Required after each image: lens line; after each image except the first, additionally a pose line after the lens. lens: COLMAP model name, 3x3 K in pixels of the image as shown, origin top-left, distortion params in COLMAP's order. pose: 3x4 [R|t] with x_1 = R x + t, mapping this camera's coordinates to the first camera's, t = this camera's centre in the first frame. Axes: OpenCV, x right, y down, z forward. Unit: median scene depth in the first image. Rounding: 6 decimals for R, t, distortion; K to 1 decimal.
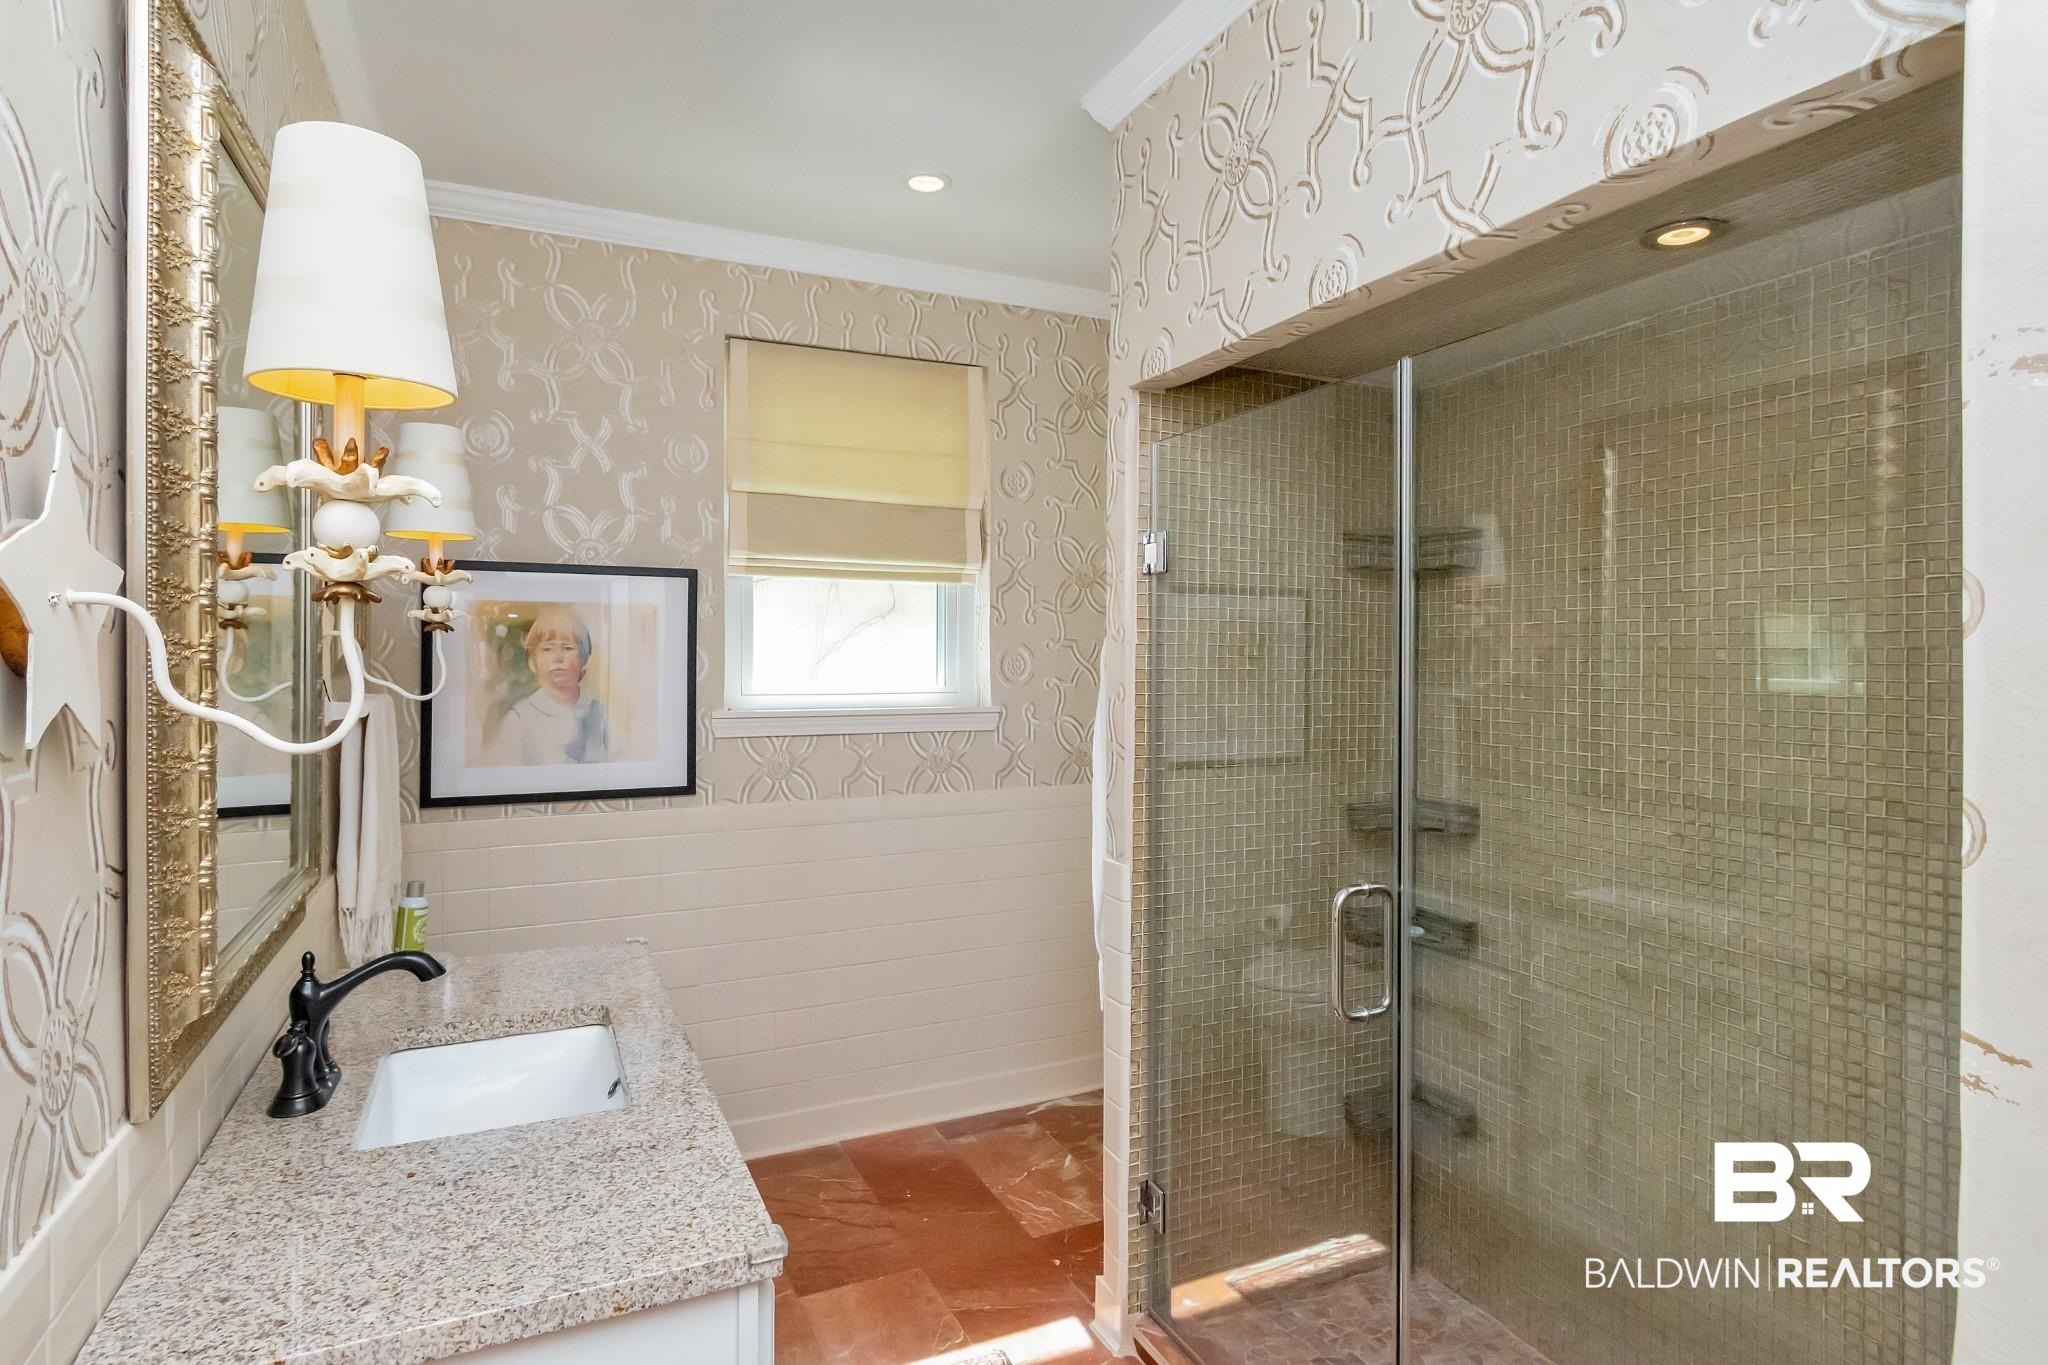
lens RADIAL K [[1075.0, 0, 1024.0], [0, 1075.0, 682.5], [0, 0, 1]] dist [0.003350, 0.000128]
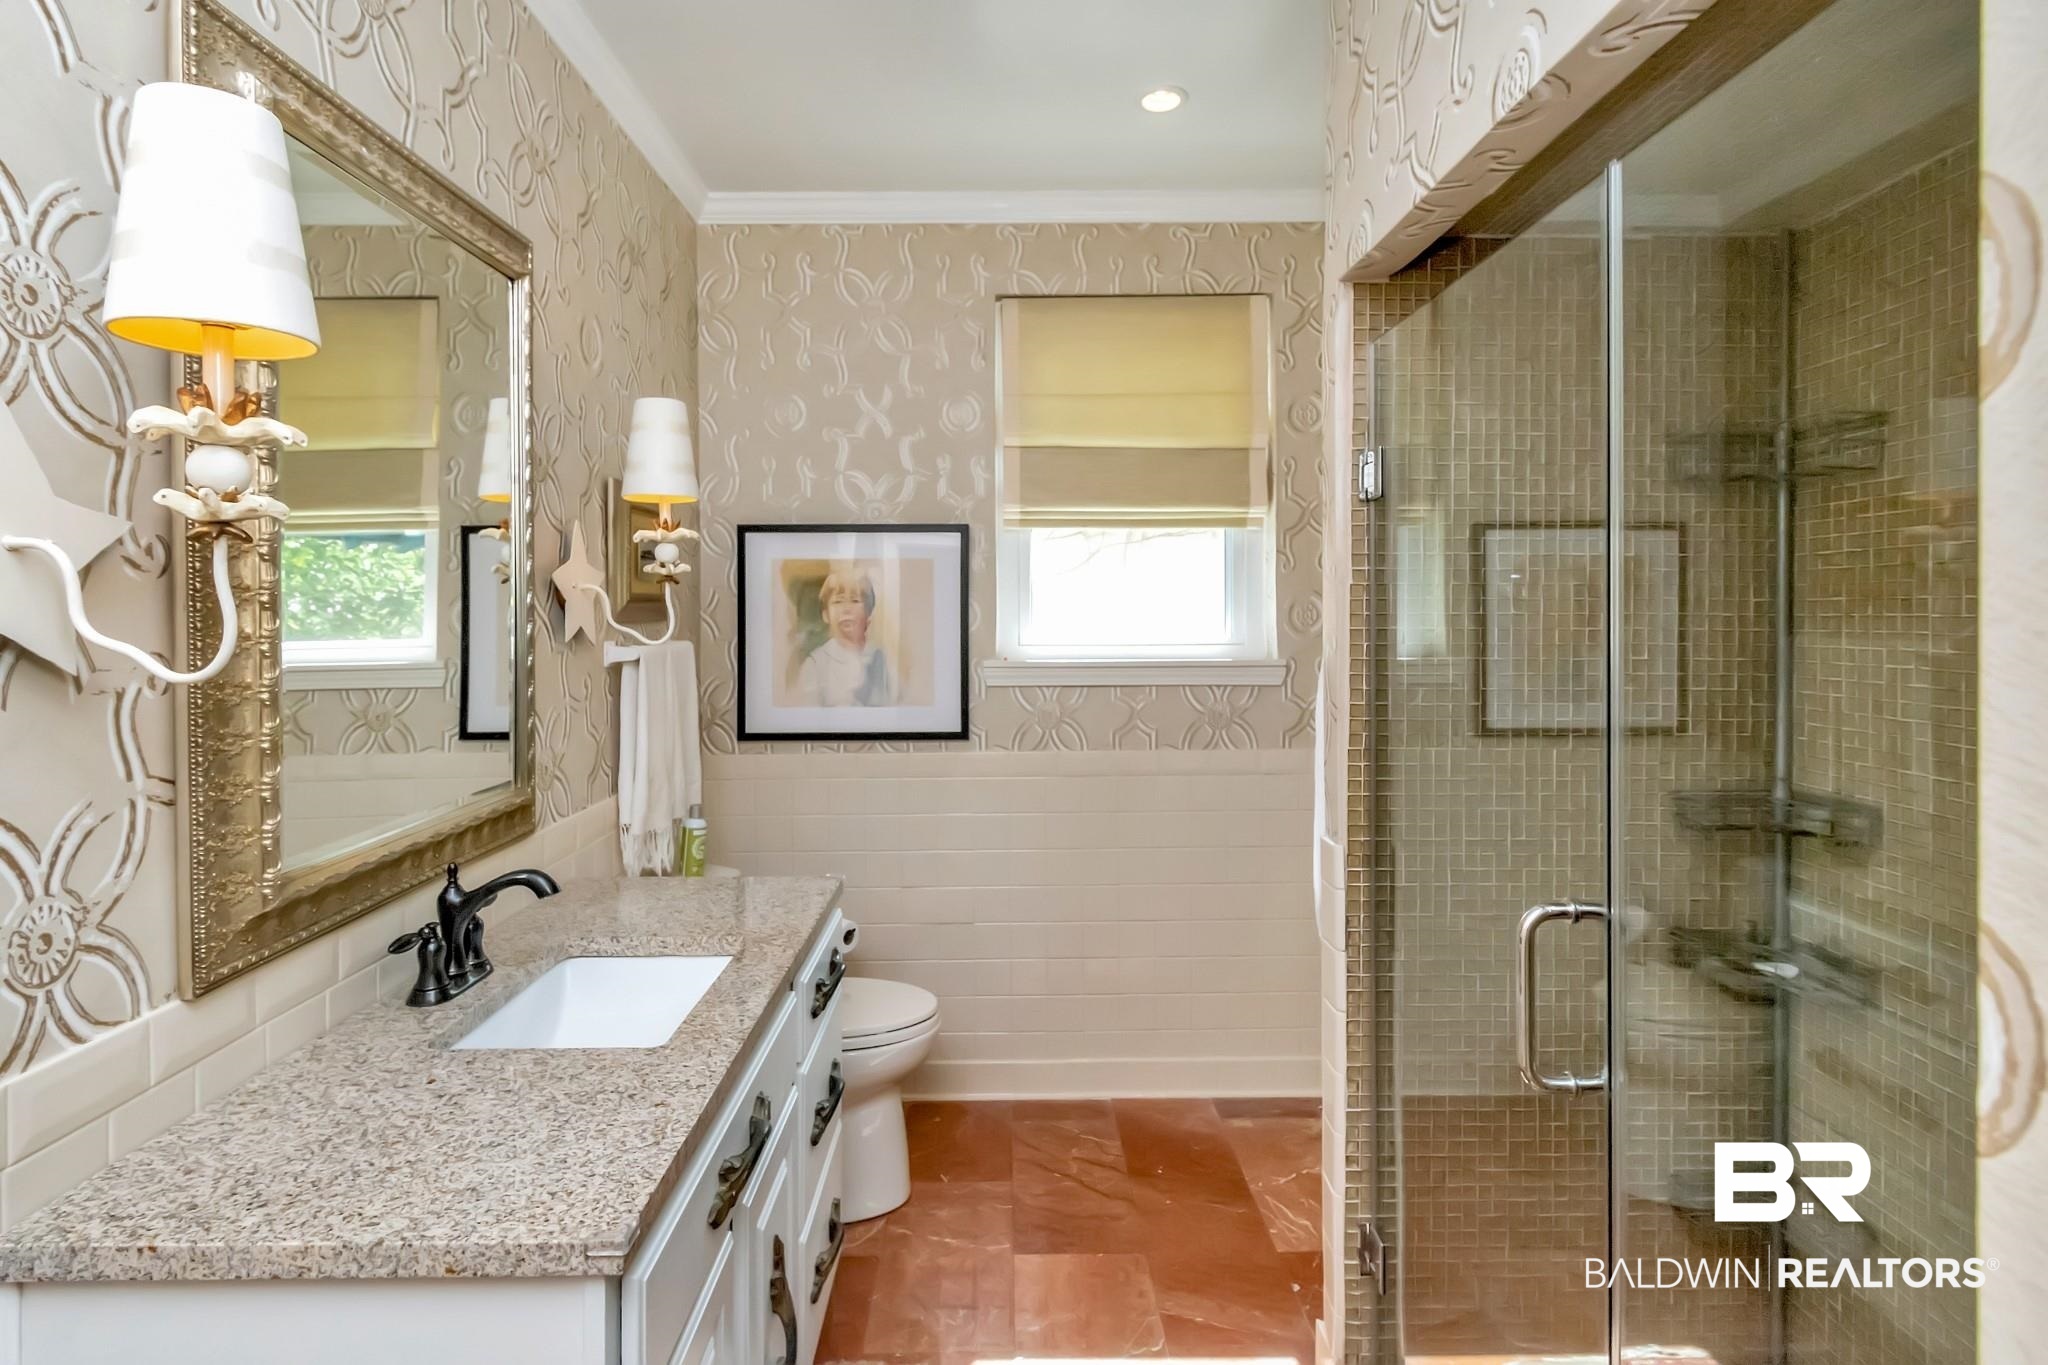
lens RADIAL K [[1014.7, 0, 1019.3], [0, 1014.7, 636.7], [0, 0, 1]] dist [0.003065, -0.000331]
pose [[0.907728, 0.001948, -0.419554, 0.179167], [-0.002901, 0.999994, -0.001635, 0.006346], [0.419549, 0.002701, 0.907729, 0.150022]]
